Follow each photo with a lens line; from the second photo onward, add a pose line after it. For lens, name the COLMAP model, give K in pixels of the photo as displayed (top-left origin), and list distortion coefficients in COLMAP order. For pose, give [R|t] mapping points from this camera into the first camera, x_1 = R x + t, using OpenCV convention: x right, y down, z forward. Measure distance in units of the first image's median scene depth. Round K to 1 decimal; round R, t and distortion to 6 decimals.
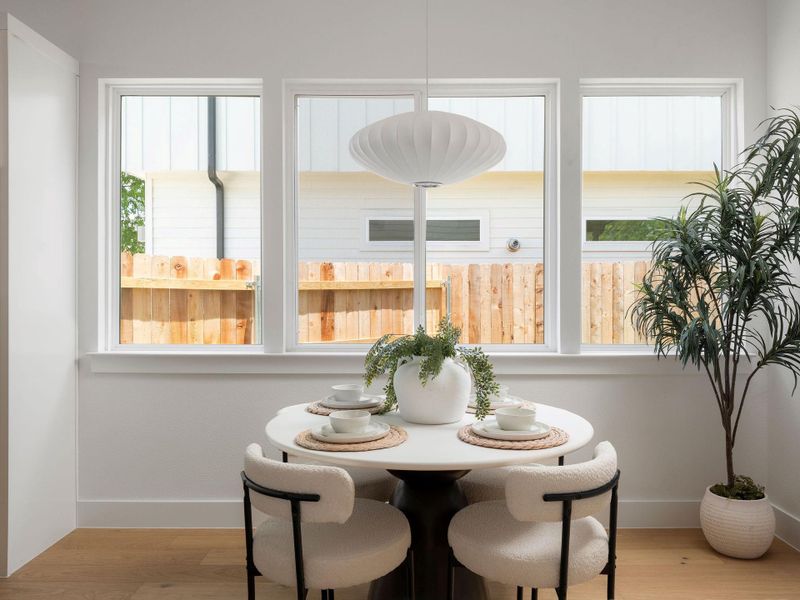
lens RADIAL K [[620.4, 0, 400.1], [0, 620.4, 297.6], [0, 0, 1]] dist [-0.002118, -0.001426]
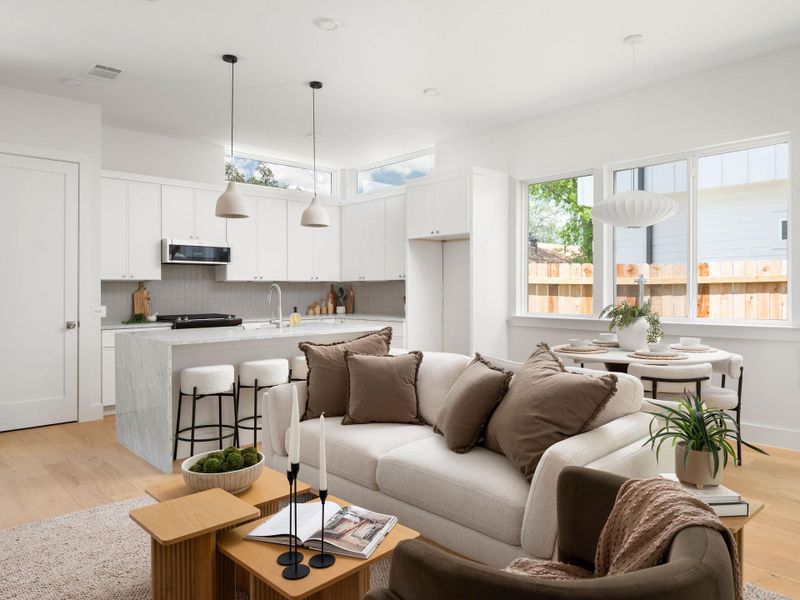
lens RADIAL K [[569.5, 0, 401.3], [0, 569.5, 300.1], [0, 0, 1]] dist [0.024496, -0.024199]
pose [[0.673898, 0.007450, -0.738786, 0.347523], [-0.000620, 0.999955, 0.009518, 0.011539], [0.738824, -0.005956, 0.673872, -0.288828]]
